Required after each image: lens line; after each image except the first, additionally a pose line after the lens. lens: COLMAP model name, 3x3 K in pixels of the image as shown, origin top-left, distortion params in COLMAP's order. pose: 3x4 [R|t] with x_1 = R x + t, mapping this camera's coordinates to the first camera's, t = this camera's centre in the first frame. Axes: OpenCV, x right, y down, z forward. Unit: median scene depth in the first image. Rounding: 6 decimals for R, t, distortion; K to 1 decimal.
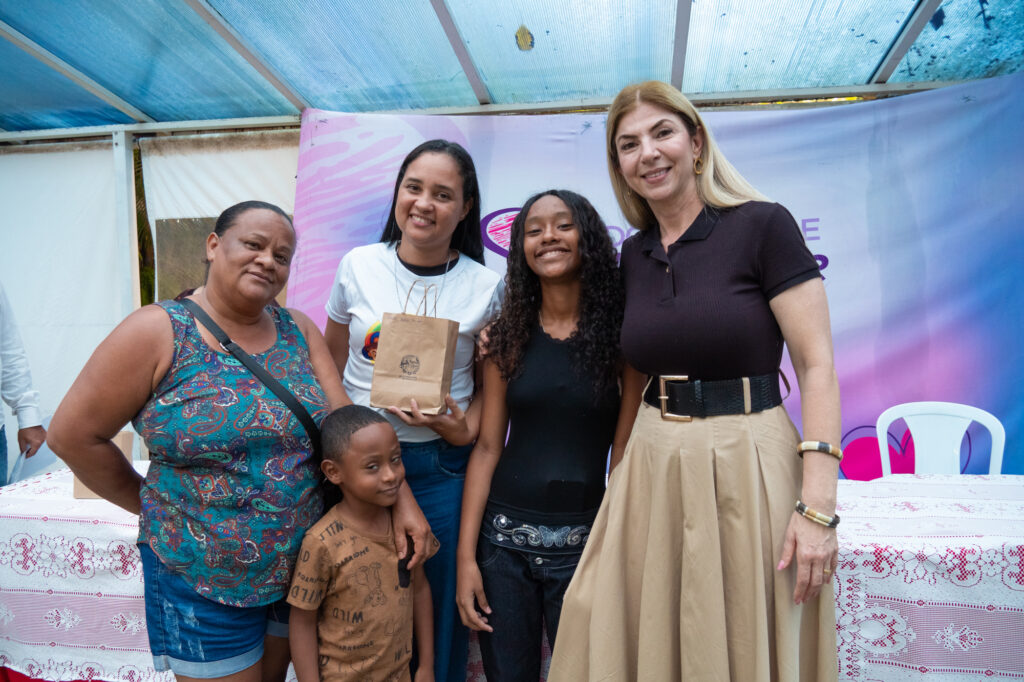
lens RADIAL K [[762.3, 0, 516.2], [0, 762.3, 341.4], [0, 0, 1]] dist [-0.025220, 0.005150]
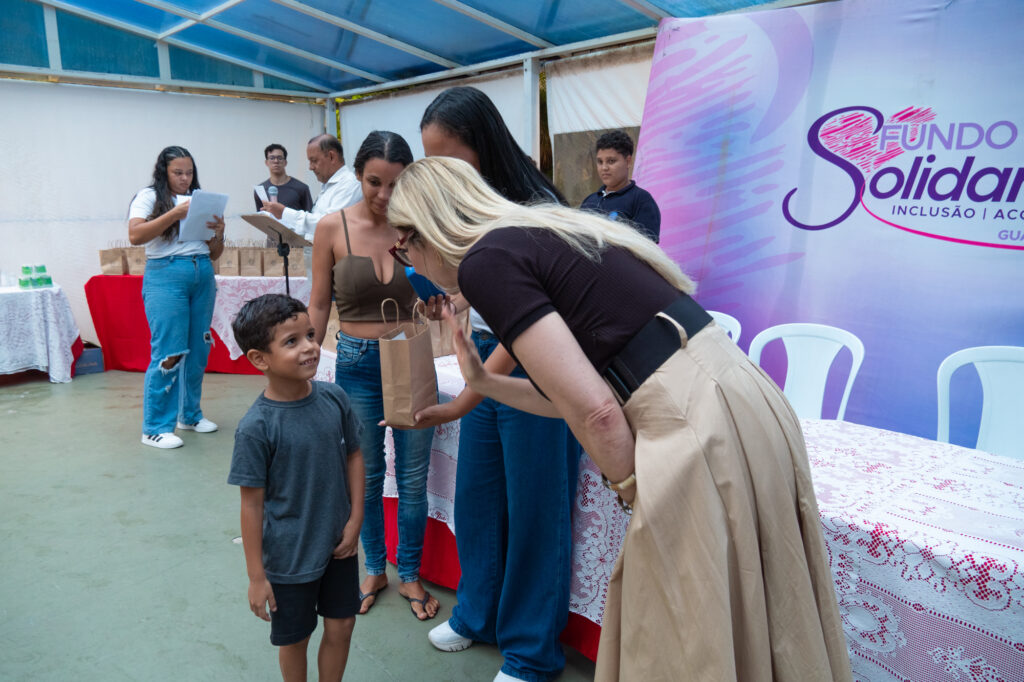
lens RADIAL K [[763.3, 0, 516.9], [0, 763.3, 342.6], [0, 0, 1]] dist [-0.020198, 0.001181]
pose [[0.767663, 0.129610, -0.627610, 0.287262], [-0.048528, 0.988280, 0.144735, -0.012961], [0.639013, -0.080651, 0.764956, 0.053934]]
